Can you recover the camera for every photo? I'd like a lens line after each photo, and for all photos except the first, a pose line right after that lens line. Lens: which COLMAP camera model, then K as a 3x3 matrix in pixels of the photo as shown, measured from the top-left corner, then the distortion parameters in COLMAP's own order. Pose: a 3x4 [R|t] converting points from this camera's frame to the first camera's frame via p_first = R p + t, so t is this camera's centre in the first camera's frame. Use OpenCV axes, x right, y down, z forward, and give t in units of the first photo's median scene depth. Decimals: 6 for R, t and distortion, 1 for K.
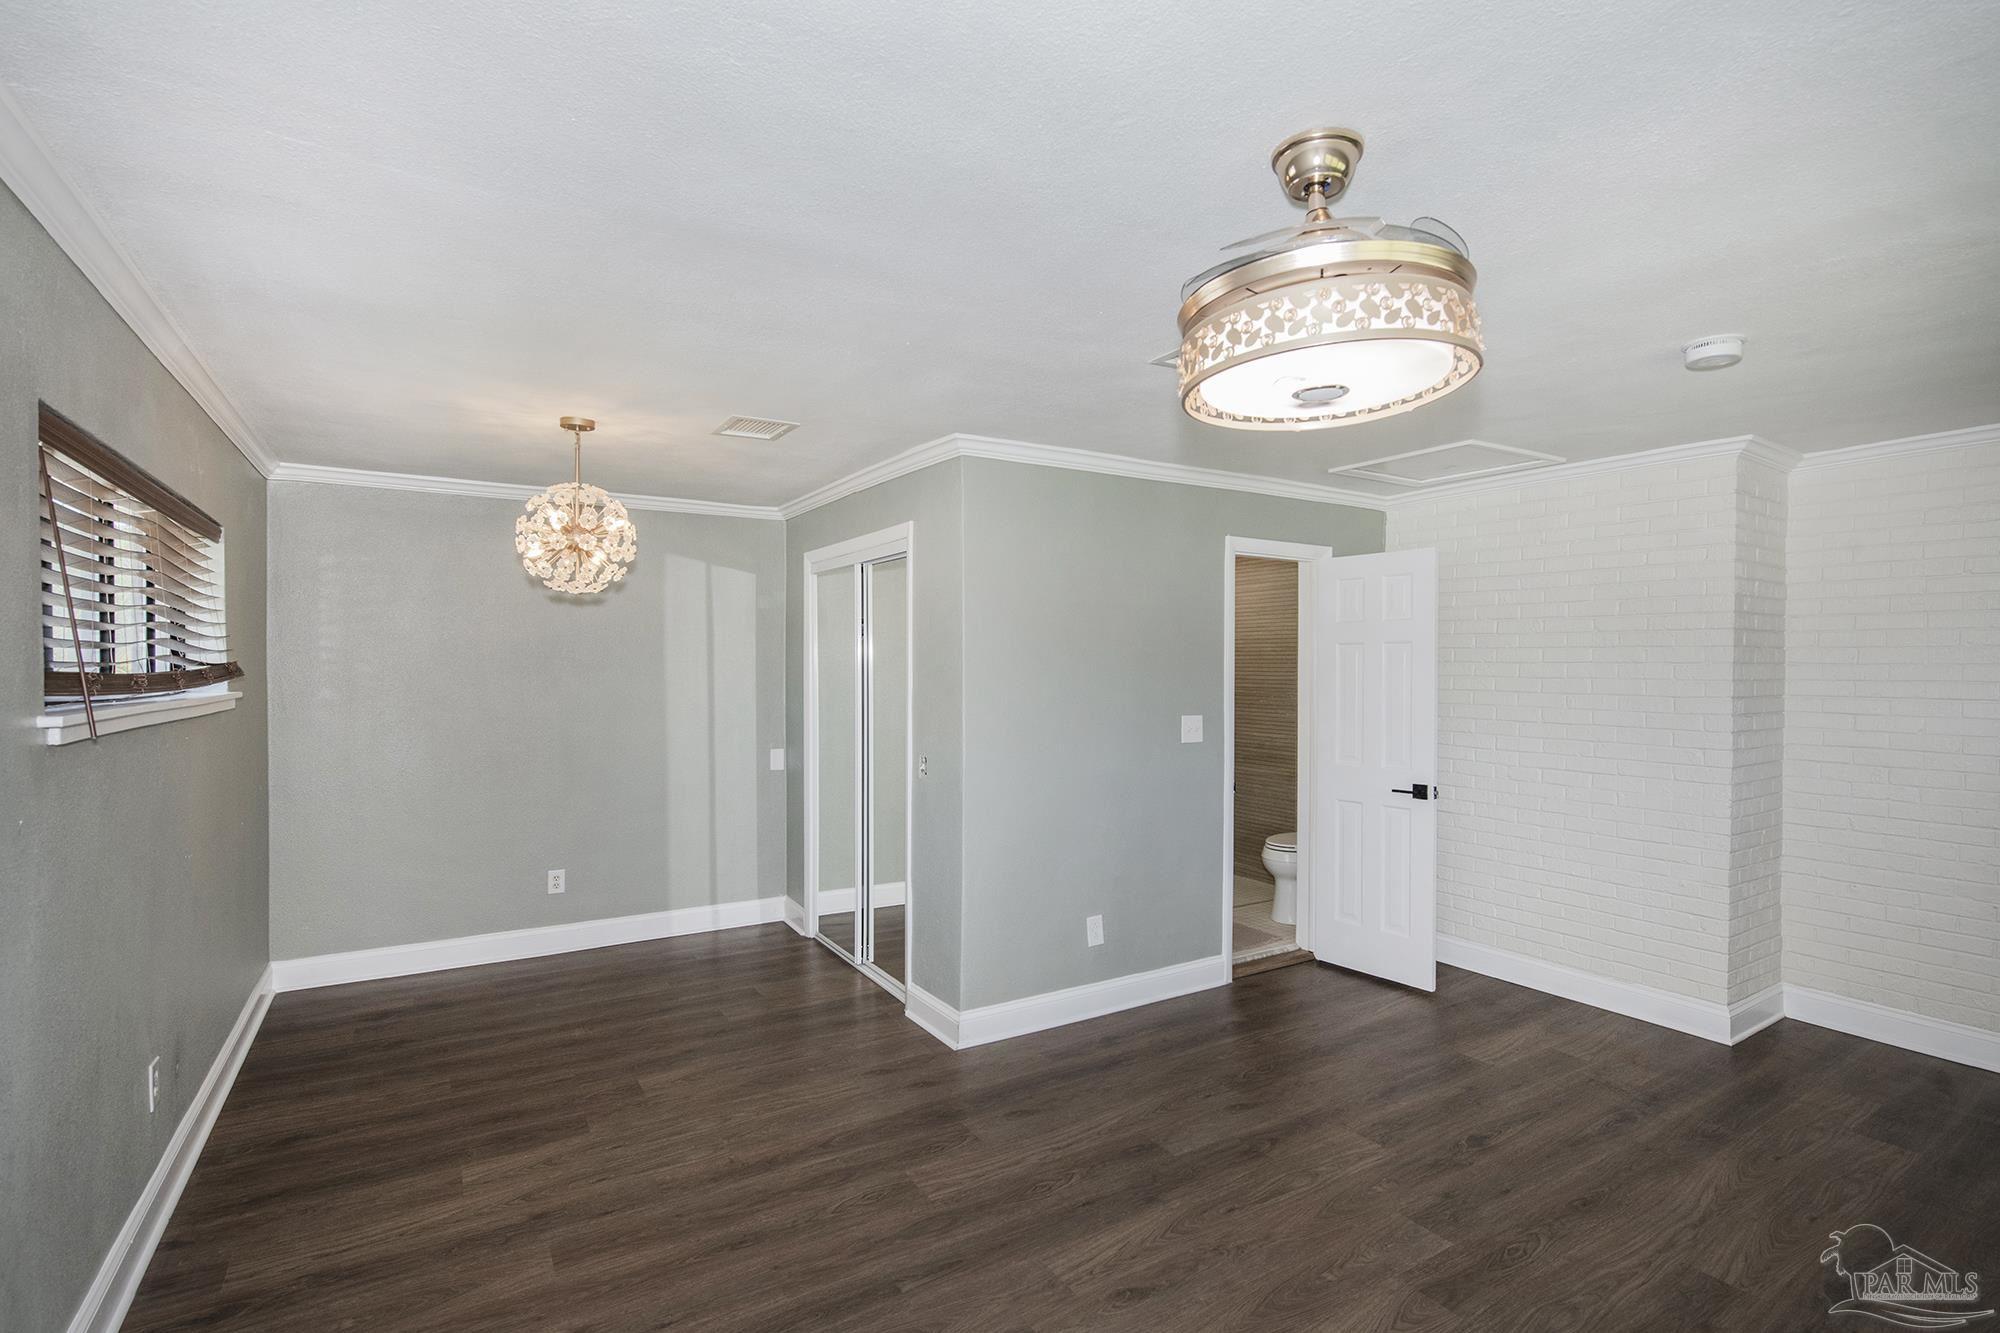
lens RADIAL K [[942.6, 0, 1000.0], [0, 942.6, 666.5], [0, 0, 1]] dist [-0.000407, -0.000017]
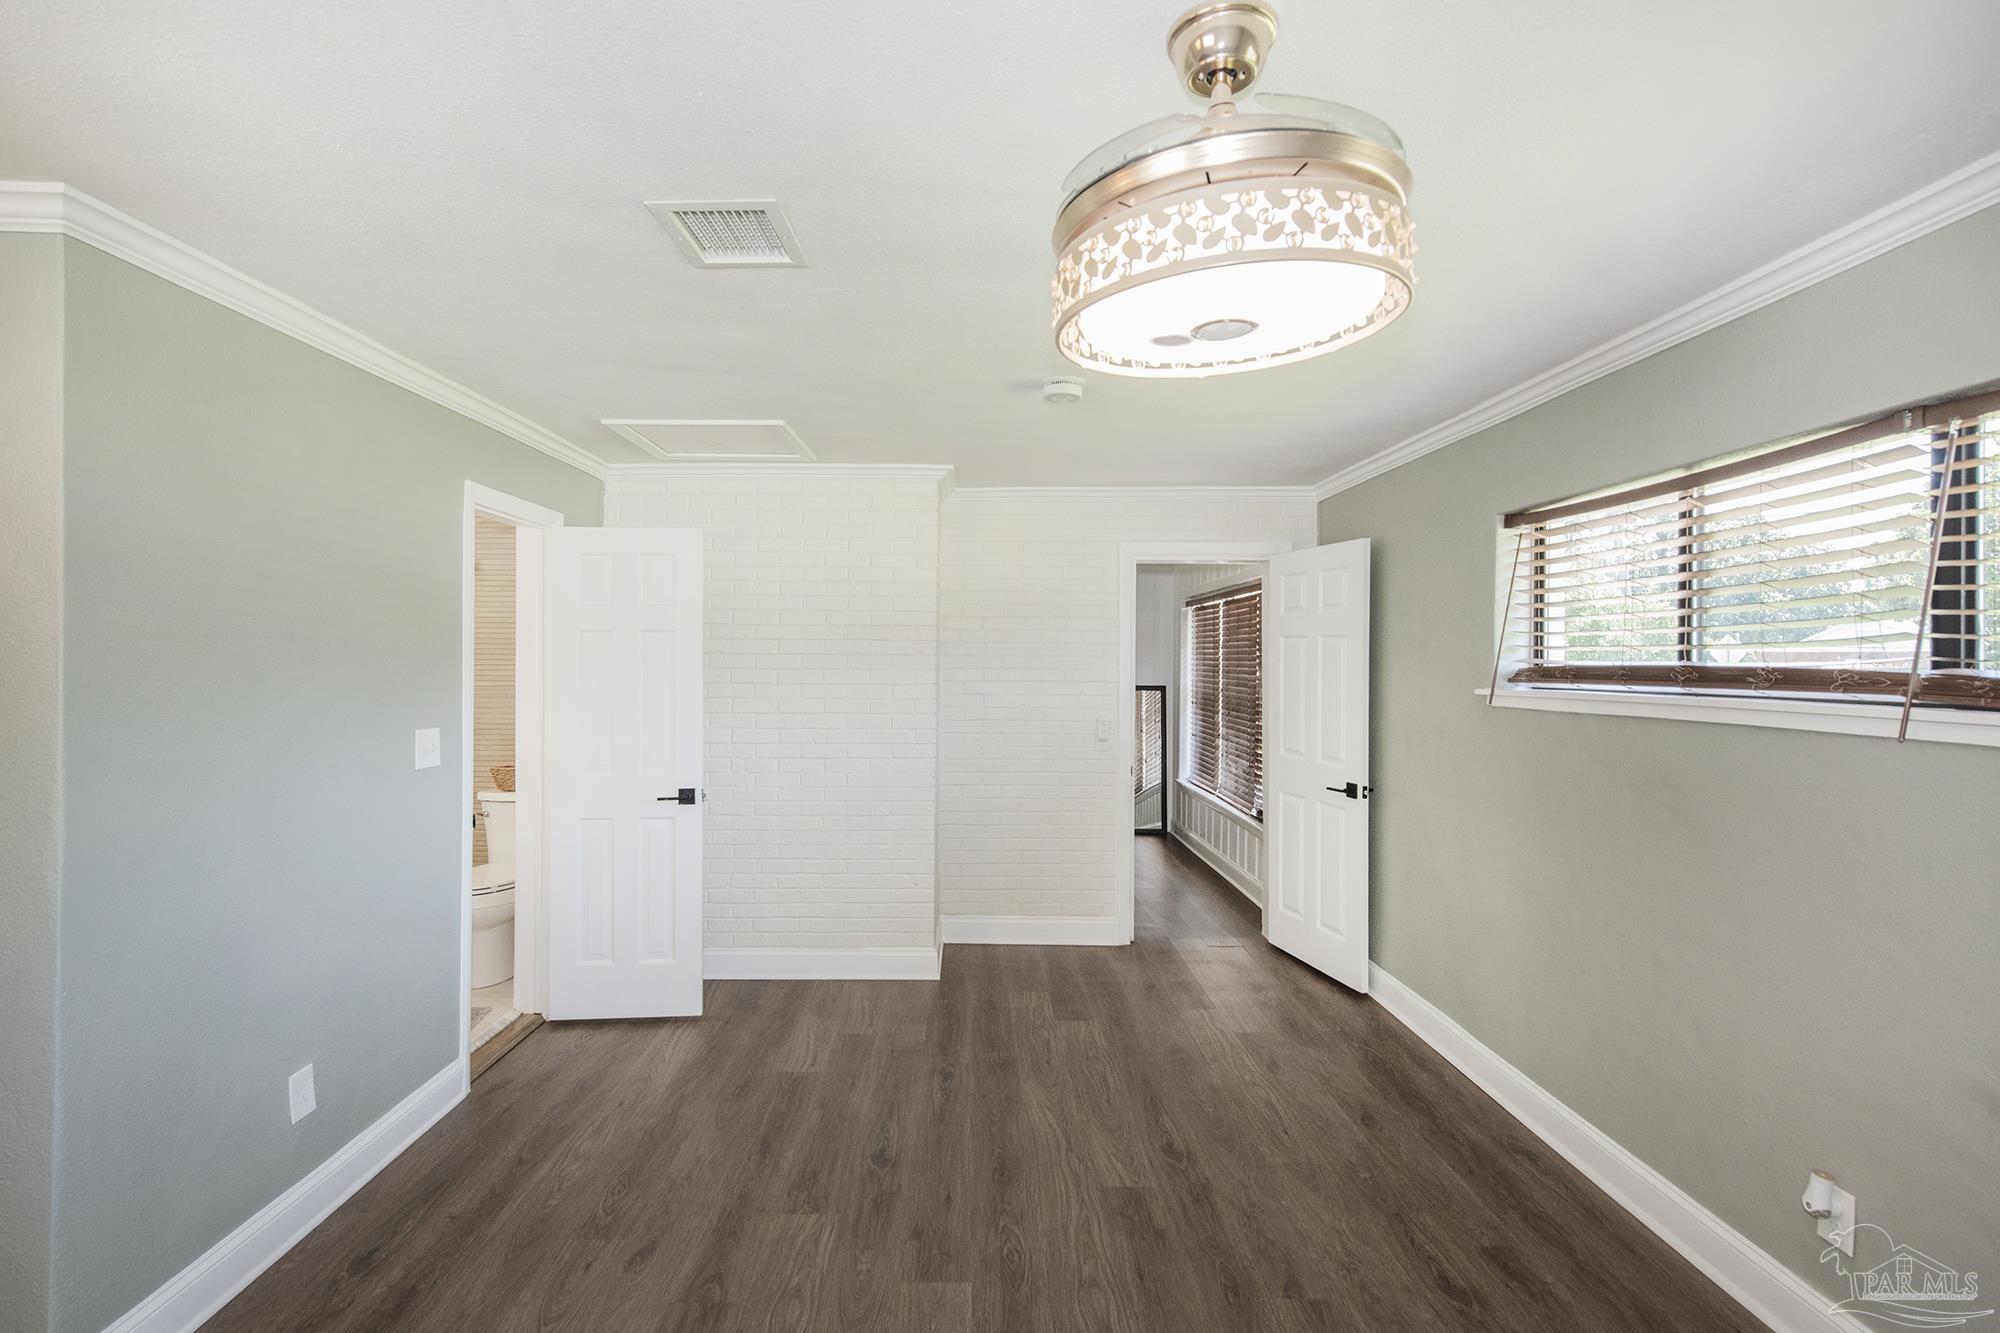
lens RADIAL K [[948.9, 0, 996.2], [0, 948.9, 645.3], [0, 0, 1]] dist [0.008243, -0.000130]
pose [[0.532936, 0.008630, 0.846111, -0.195418], [-0.000226, 0.999949, -0.010057, -0.003783], [-0.846155, 0.005169, 0.532911, 0.305249]]
